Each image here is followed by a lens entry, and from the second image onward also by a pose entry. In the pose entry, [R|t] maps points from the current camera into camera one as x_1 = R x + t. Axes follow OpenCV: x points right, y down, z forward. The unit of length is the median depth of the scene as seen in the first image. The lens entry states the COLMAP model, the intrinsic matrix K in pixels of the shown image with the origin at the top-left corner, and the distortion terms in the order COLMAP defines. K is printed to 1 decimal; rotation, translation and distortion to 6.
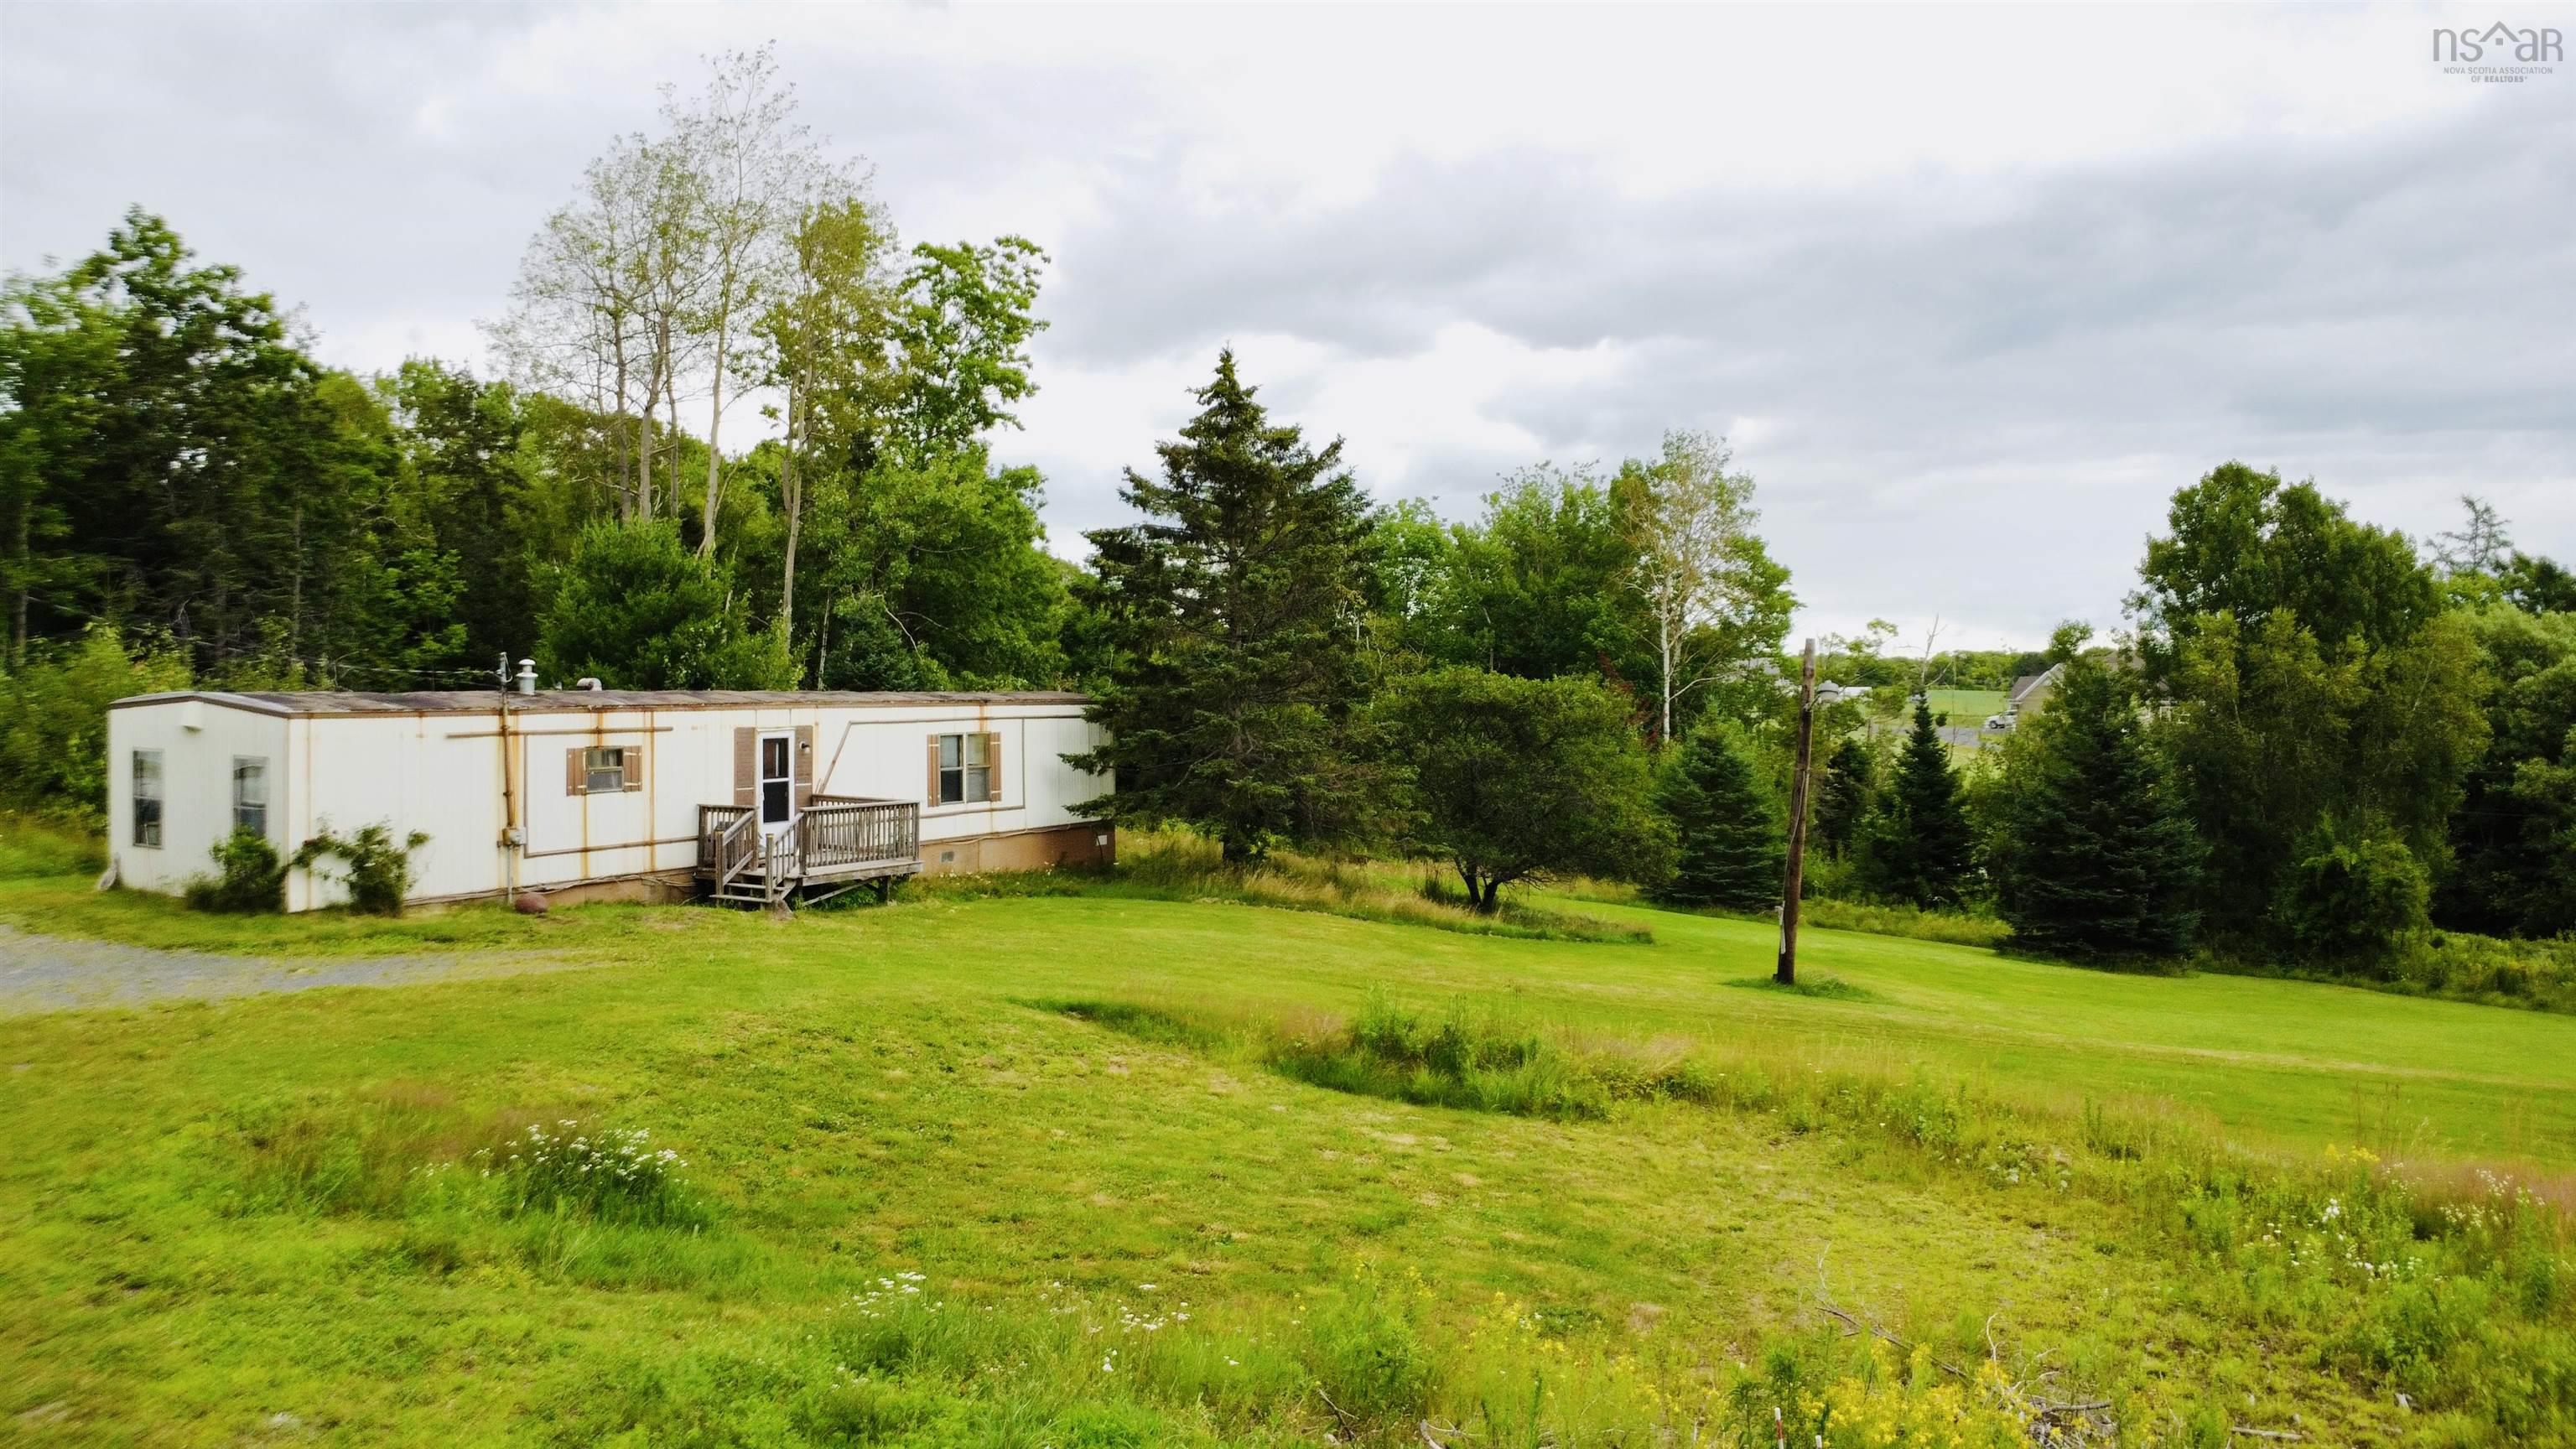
lens RADIAL K [[1894.7, 0, 1266.9], [0, 1894.7, 721.4], [0, 0, 1]] dist [-0.013197, -0.034449]
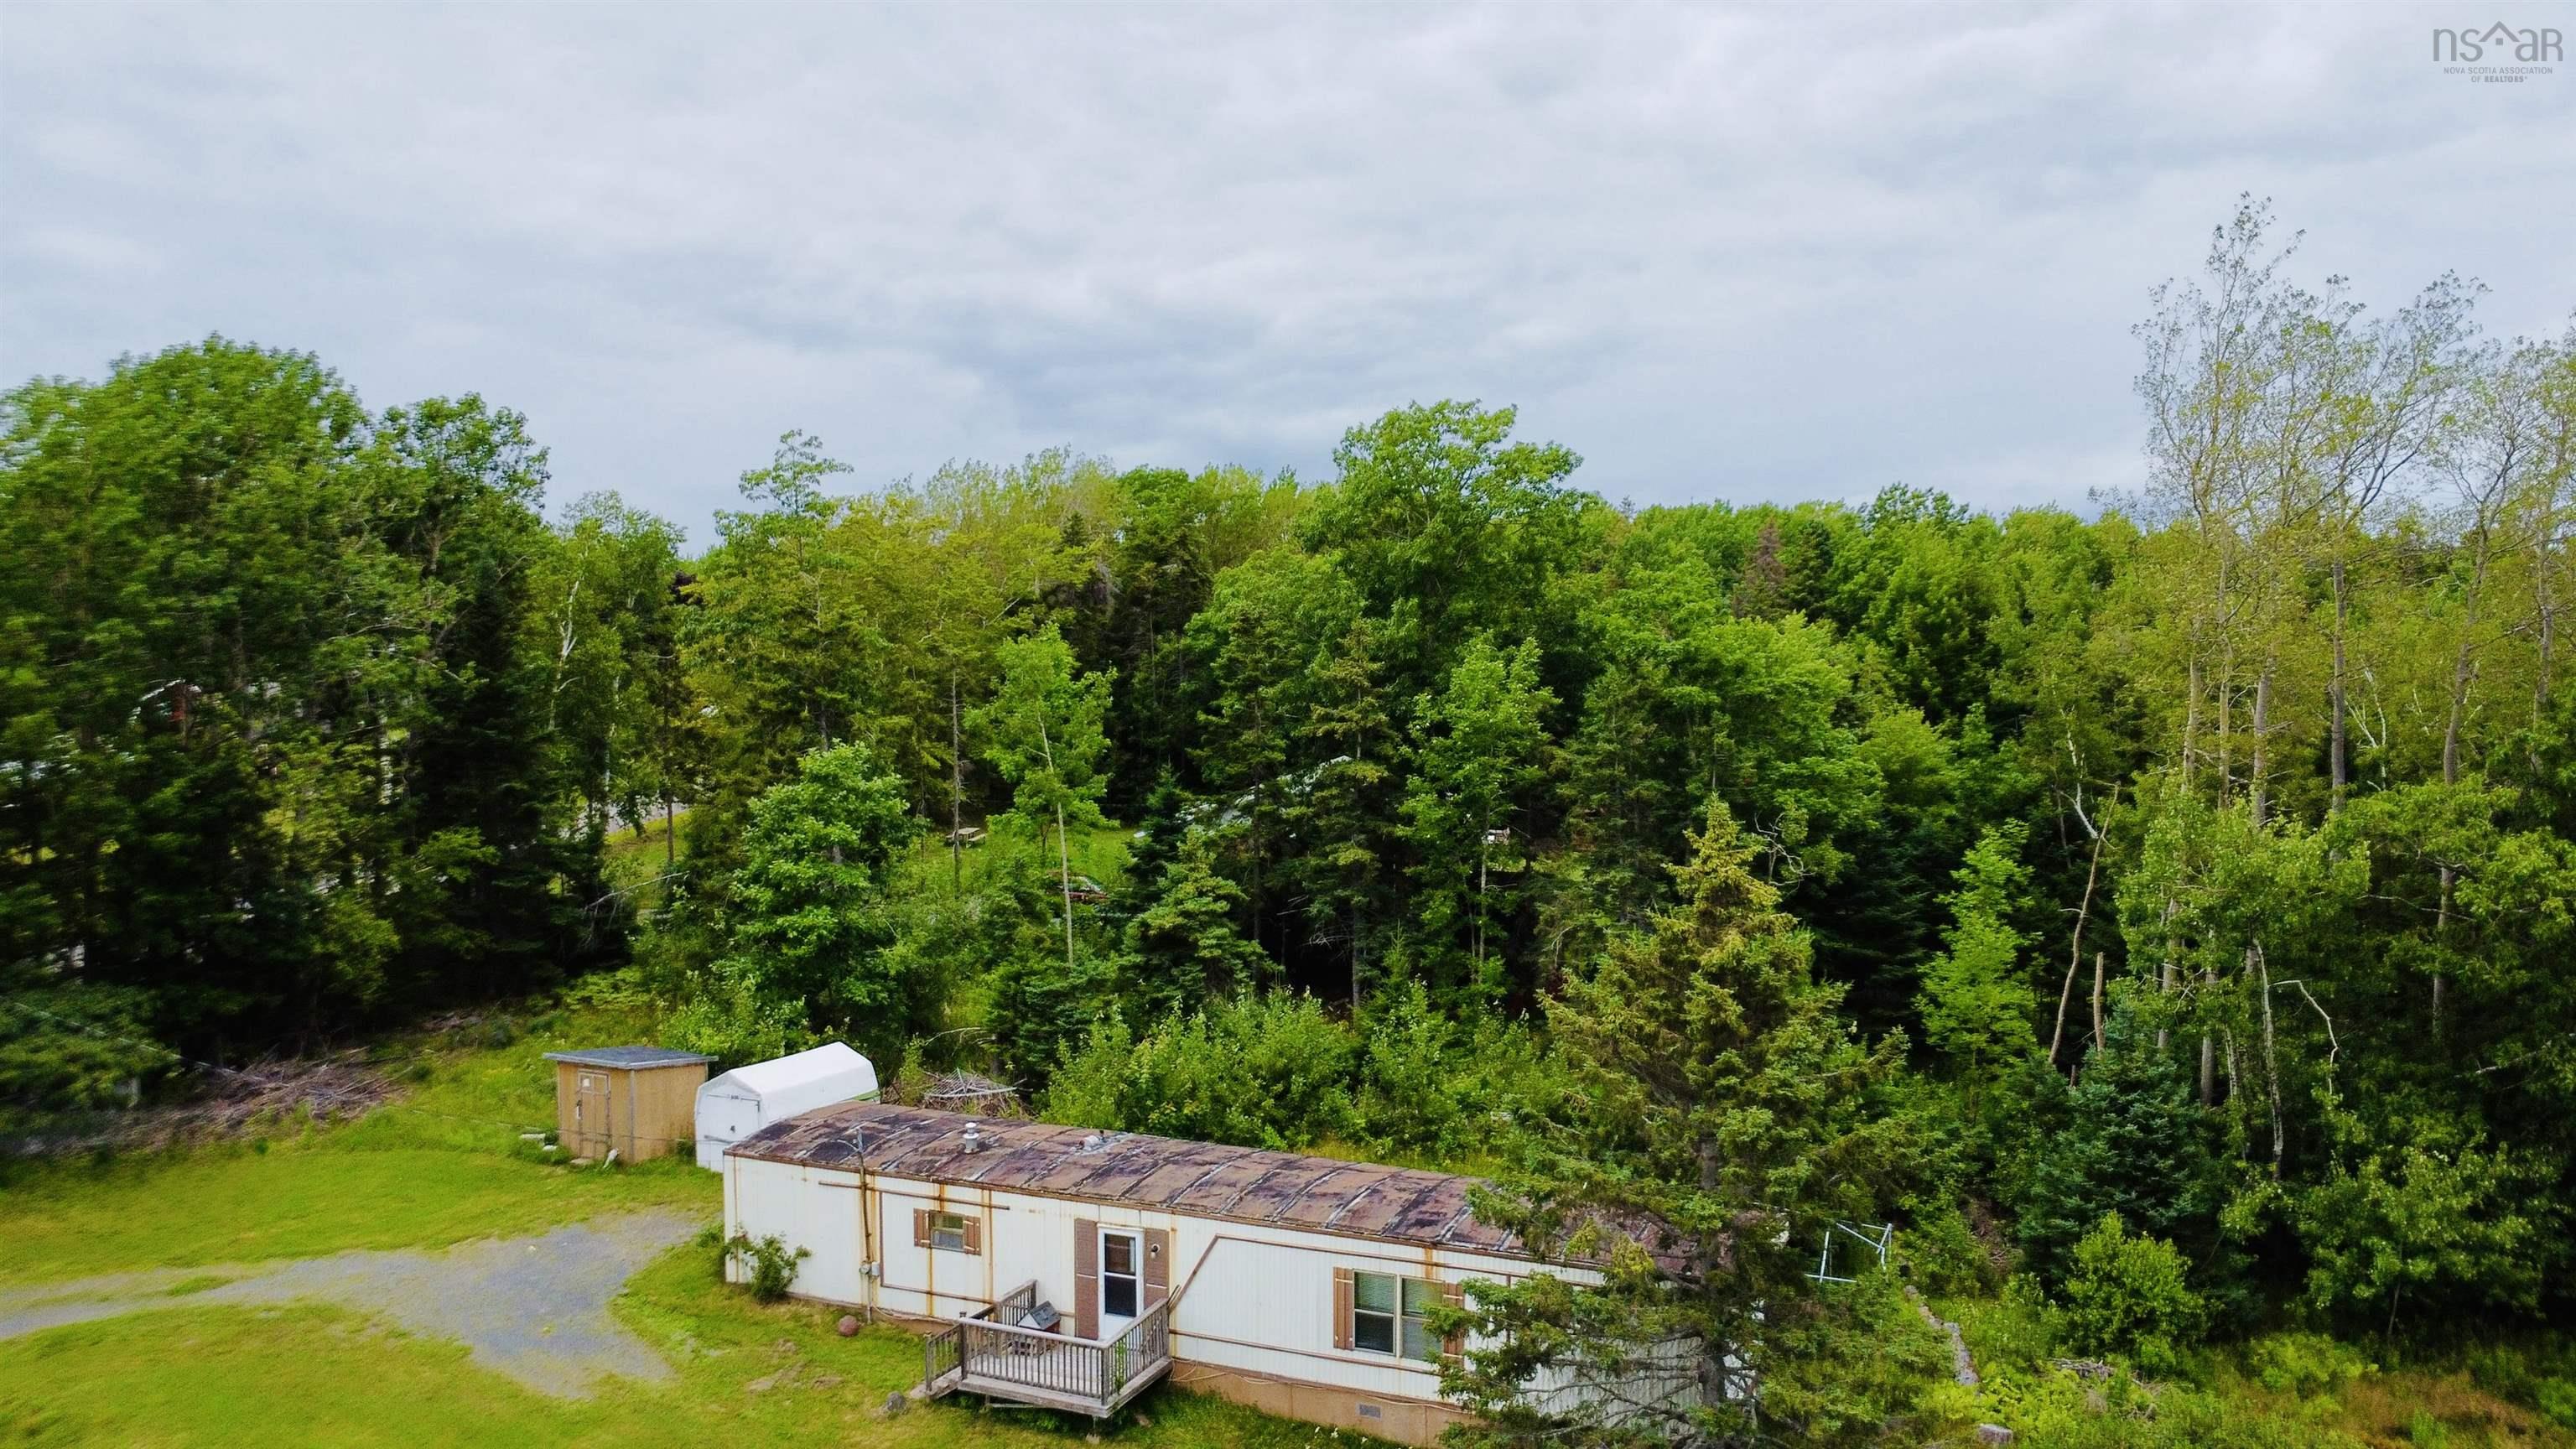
lens RADIAL K [[1893.9, 0, 1271.4], [0, 1893.9, 713.1], [0, 0, 1]] dist [-0.016982, -0.034446]
pose [[0.079916, 0.025382, -0.996478, 0.621111], [-0.017588, 0.999556, 0.024050, -0.244543], [0.996646, 0.015604, 0.080326, 0.803008]]
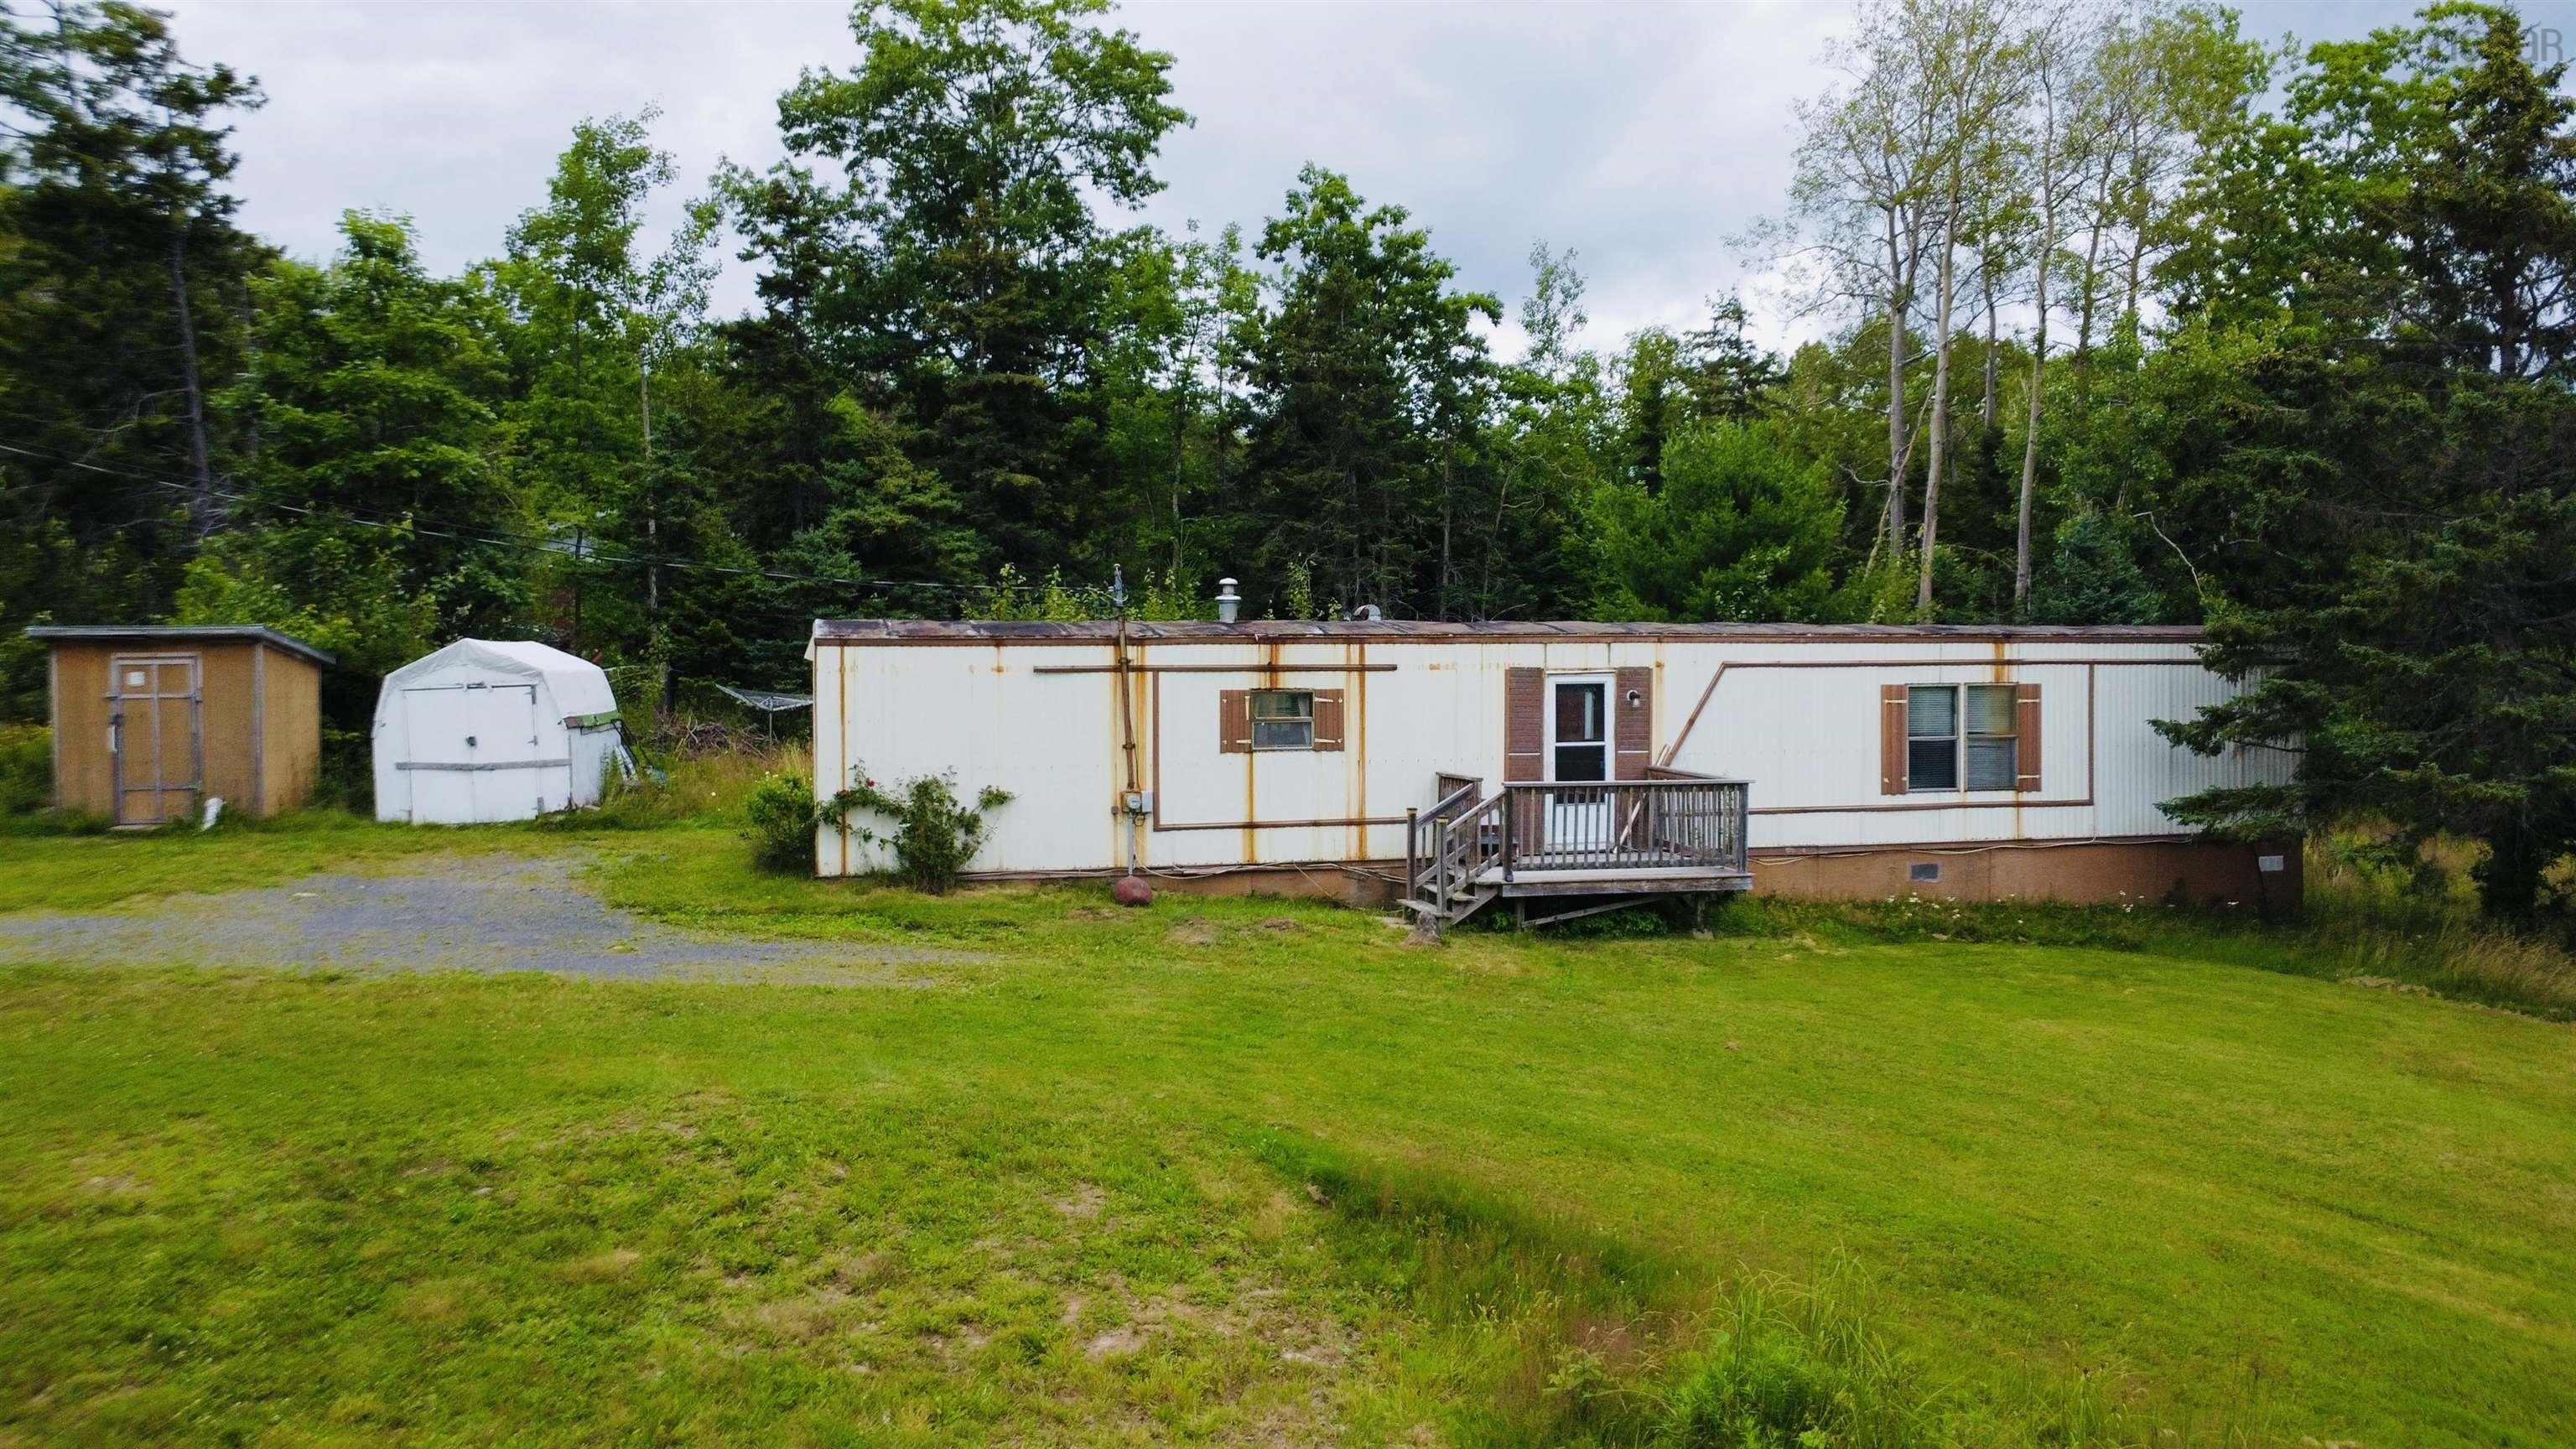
lens RADIAL K [[1893.9, 0, 1271.4], [0, 1893.9, 713.1], [0, 0, 1]] dist [-0.016982, -0.034446]
pose [[0.677887, 0.011131, -0.735082, 0.144921], [-0.009480, 0.999935, 0.006399, 0.013098], [0.735105, 0.002630, 0.677948, 0.354495]]
